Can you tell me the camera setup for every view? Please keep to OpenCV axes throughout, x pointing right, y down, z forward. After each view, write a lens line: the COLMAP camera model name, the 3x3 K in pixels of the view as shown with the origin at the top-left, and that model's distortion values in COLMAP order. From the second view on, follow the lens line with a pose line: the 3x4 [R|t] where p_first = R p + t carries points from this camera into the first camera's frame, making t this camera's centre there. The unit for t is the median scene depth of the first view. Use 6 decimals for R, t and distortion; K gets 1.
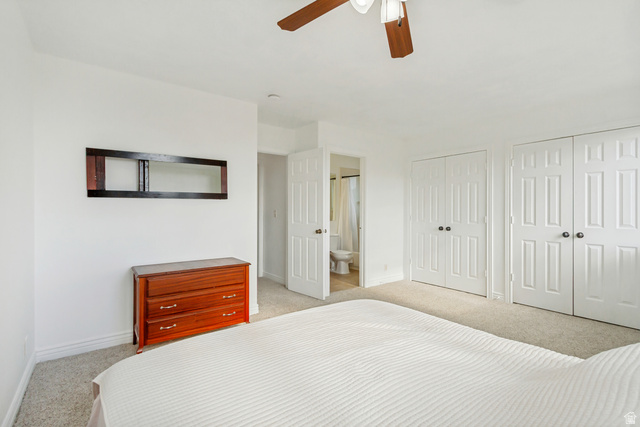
lens RADIAL K [[299.6, 0, 321.1], [0, 299.6, 211.8], [0, 0, 1]] dist [-0.001170, -0.000160]
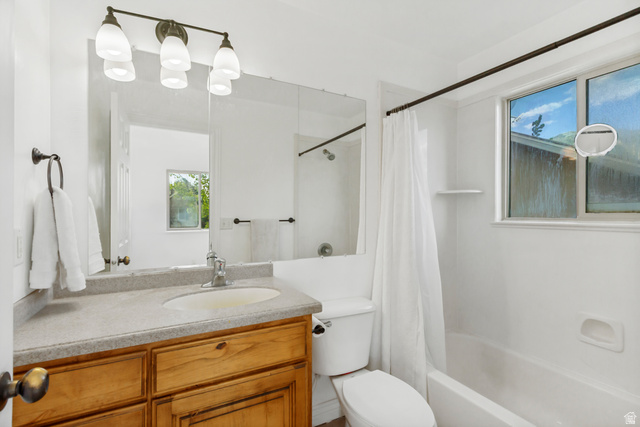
lens RADIAL K [[299.6, 0, 319.0], [0, 299.6, 214.2], [0, 0, 1]] dist [-0.001170, -0.000160]
pose [[0.989063, -0.001762, -0.147481, 0.047199], [0.000913, 0.999983, -0.005828, -0.012141], [0.147489, 0.005630, 0.989048, 0.691957]]
